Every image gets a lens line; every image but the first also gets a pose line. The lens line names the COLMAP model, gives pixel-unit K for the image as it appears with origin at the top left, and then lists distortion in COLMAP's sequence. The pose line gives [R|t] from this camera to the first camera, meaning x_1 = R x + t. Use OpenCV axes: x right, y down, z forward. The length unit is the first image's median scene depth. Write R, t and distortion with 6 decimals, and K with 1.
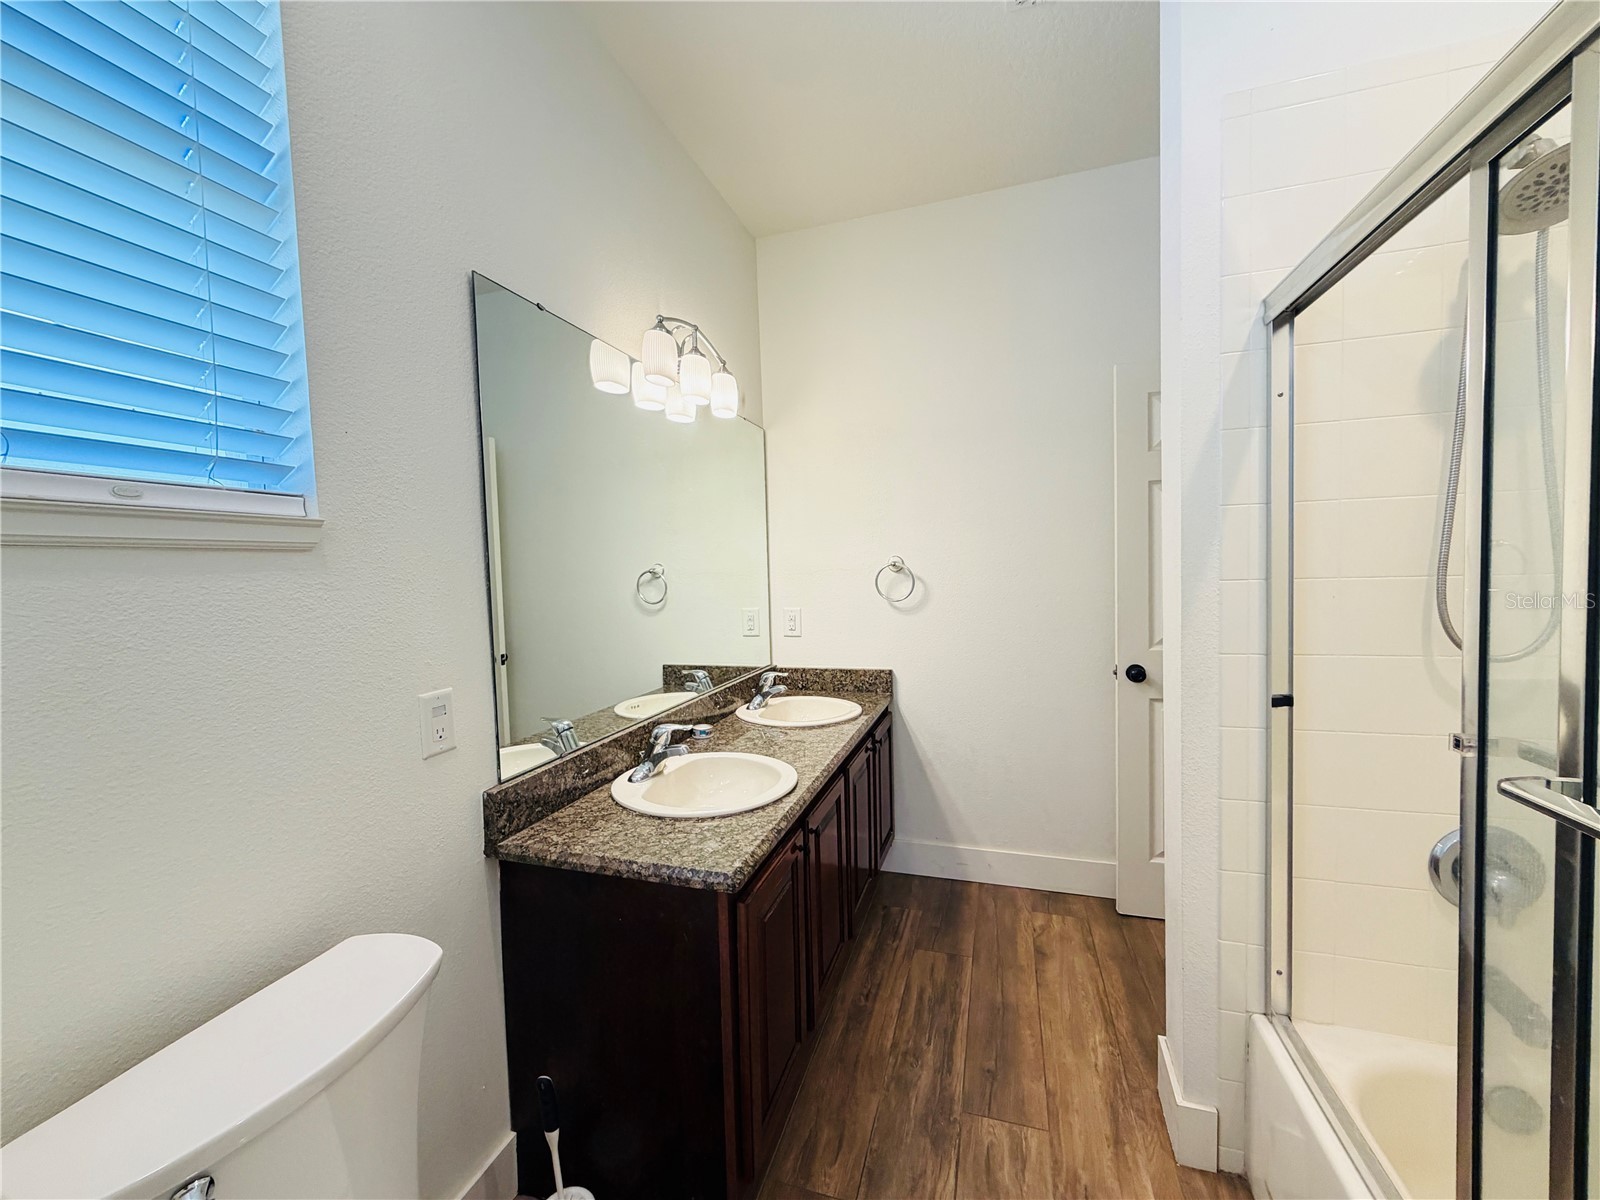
lens RADIAL K [[637.2, 0, 798.2], [0, 637.2, 598.9], [0, 0, 1]] dist [-0.003165, -0.000336]
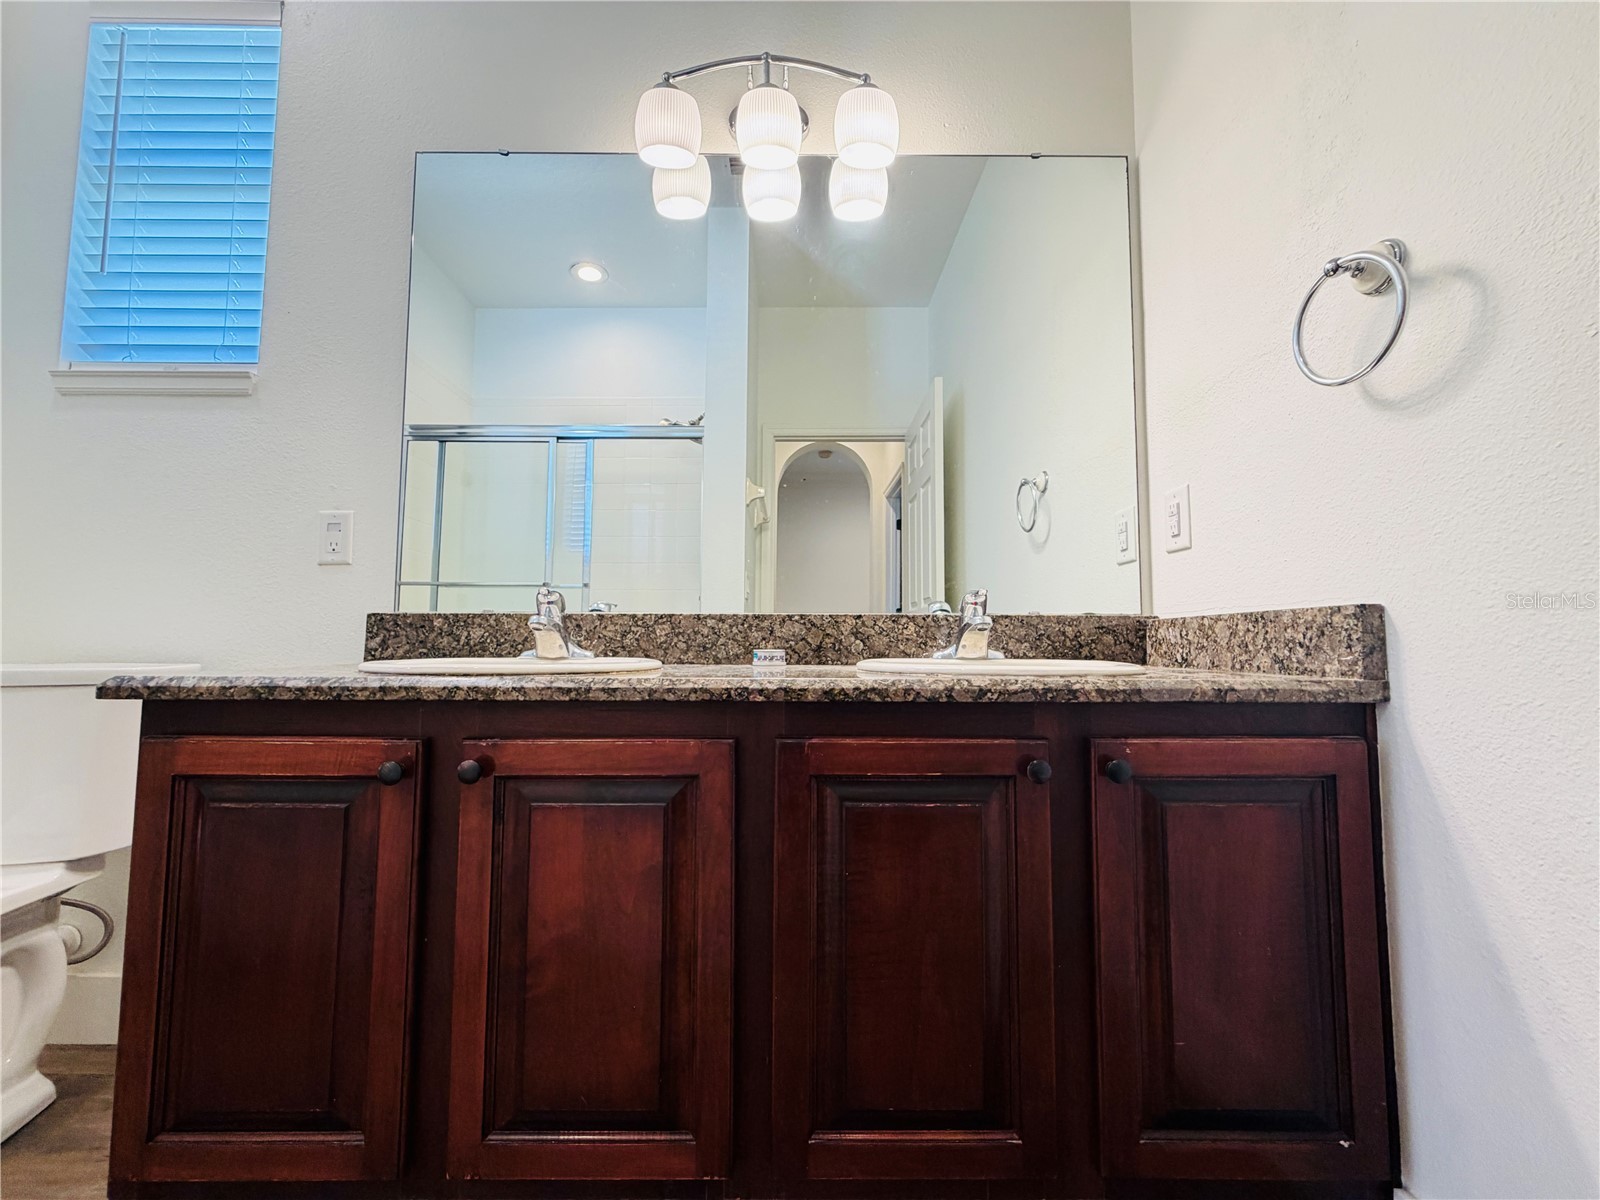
lens RADIAL K [[637.2, 0, 799.1], [0, 637.2, 600.7], [0, 0, 1]] dist [-0.003165, -0.000336]
pose [[0.309623, -0.034564, -0.950231, 0.508960], [-0.058780, 0.996732, -0.055408, 0.204985], [0.949041, 0.073010, 0.306580, 0.921051]]
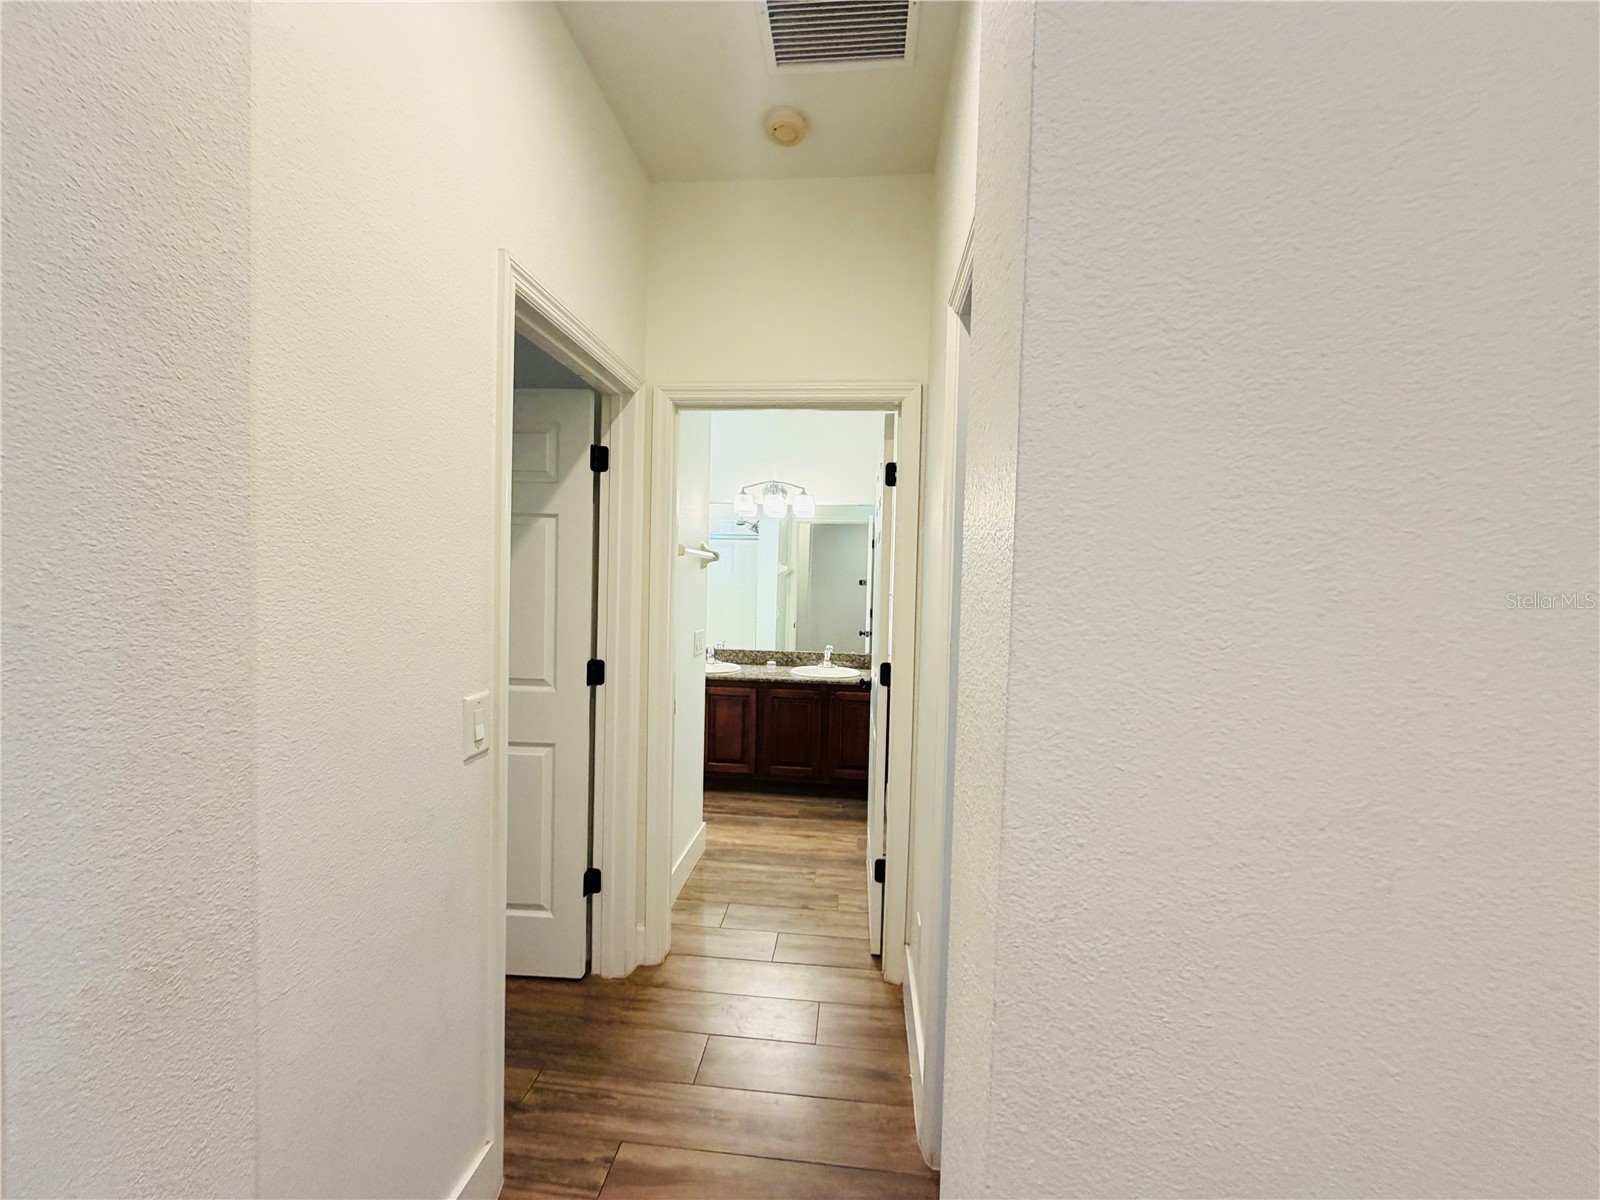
lens RADIAL K [[637.2, 0, 798.0], [0, 637.2, 599.2], [0, 0, 1]] dist [-0.003165, -0.000336]
pose [[0.211177, 0.054749, -0.975913, 2.196691], [-0.077123, 0.996251, 0.039202, -0.119547], [0.974401, 0.066987, 0.214607, 0.671786]]
